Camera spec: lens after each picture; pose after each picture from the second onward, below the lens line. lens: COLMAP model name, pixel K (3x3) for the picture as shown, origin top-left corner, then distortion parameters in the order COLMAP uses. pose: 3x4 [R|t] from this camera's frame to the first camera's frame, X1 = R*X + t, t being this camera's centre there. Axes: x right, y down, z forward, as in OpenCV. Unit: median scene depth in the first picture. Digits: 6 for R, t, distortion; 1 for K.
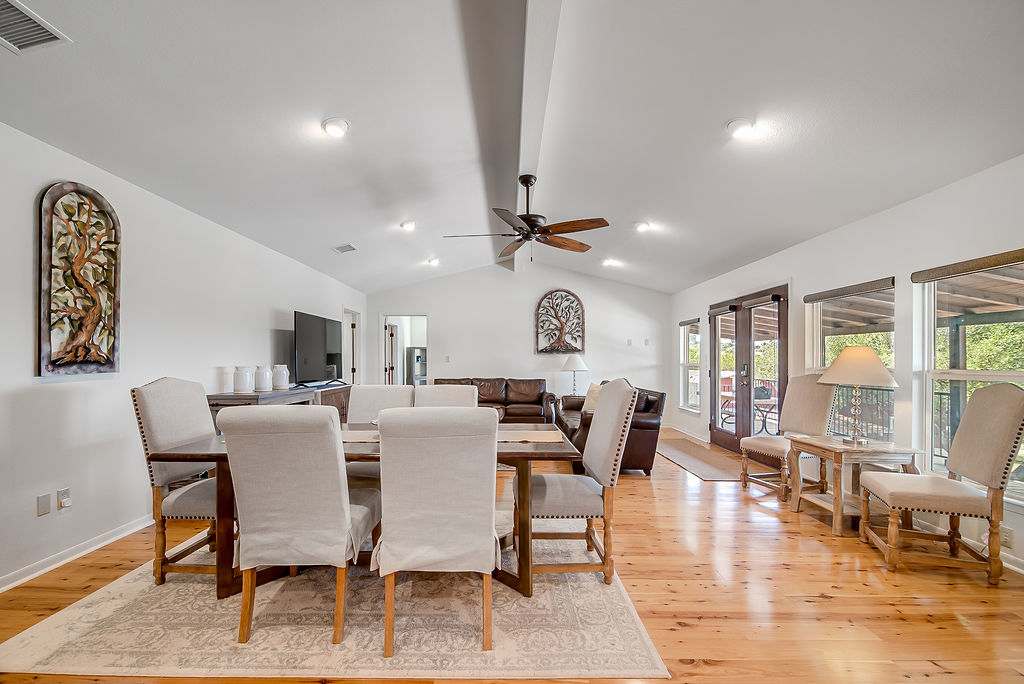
lens RADIAL K [[437.9, 0, 510.5], [0, 437.9, 375.3], [0, 0, 1]] dist [0.002422, 0.000038]
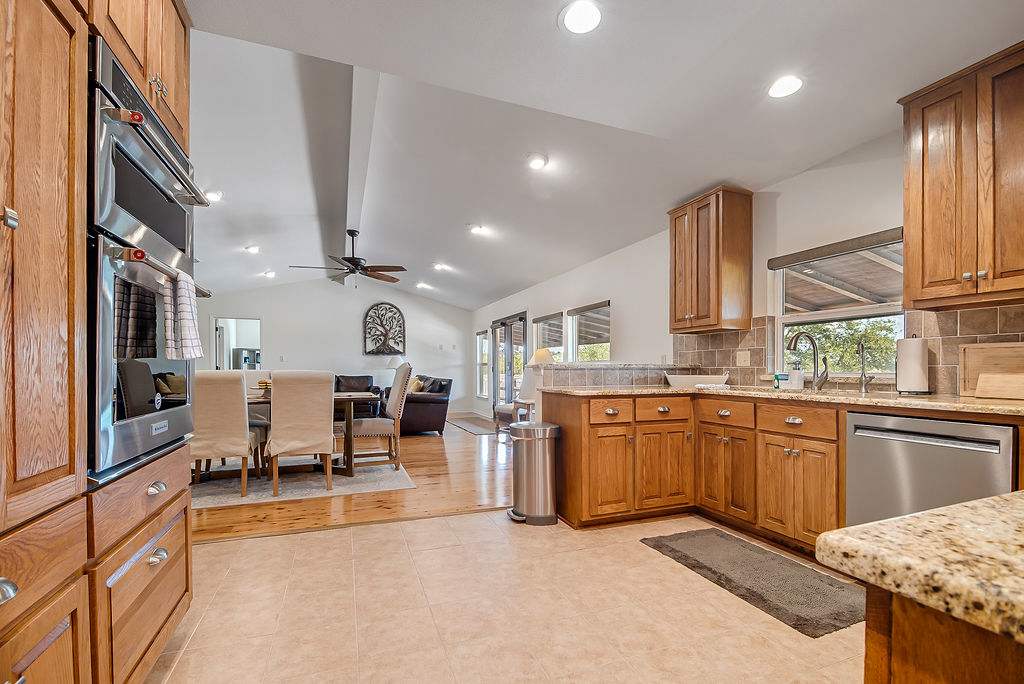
lens RADIAL K [[437.9, 0, 510.5], [0, 437.9, 375.3], [0, 0, 1]] dist [0.002422, 0.000038]
pose [[0.933324, -0.005464, 0.358994, 0.001193], [0.011236, 0.999839, -0.013996, 0.028780], [-0.358860, 0.017096, 0.933235, -0.273299]]
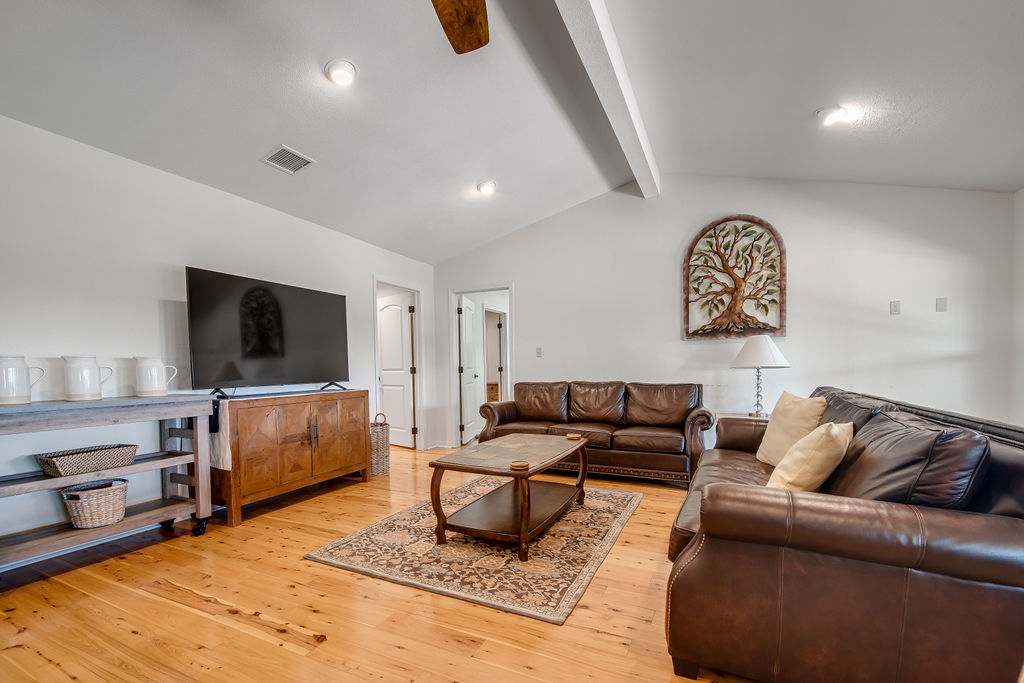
lens RADIAL K [[440.6, 0, 512.5], [0, 440.6, 389.1], [0, 0, 1]] dist [-0.000347, -0.000163]
pose [[0.901633, 0.008725, -0.432415, 0.108205], [-0.000617, 0.999821, 0.018887, 0.005573], [0.432502, -0.016763, 0.901477, 0.404361]]
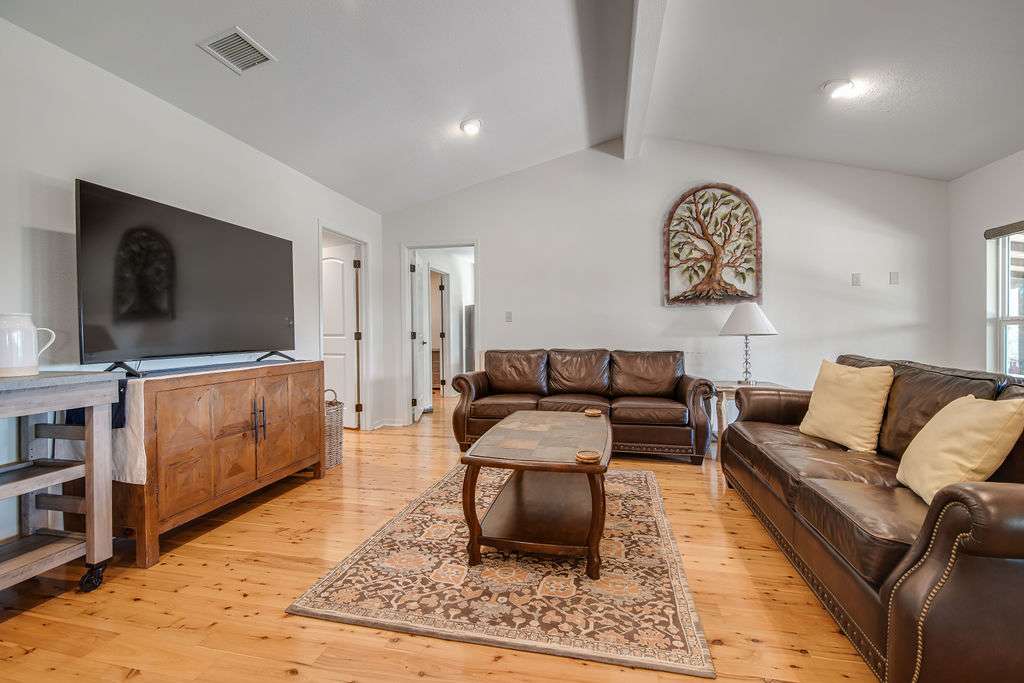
lens RADIAL K [[440.0, 0, 514.3], [0, 440.0, 339.3], [0, 0, 1]] dist [-0.004743, -0.000340]
pose [[0.977447, -0.004426, -0.211134, -0.011218], [0.000877, 0.999857, -0.016901, 0.003516], [0.211178, 0.016334, 0.977311, 0.435940]]
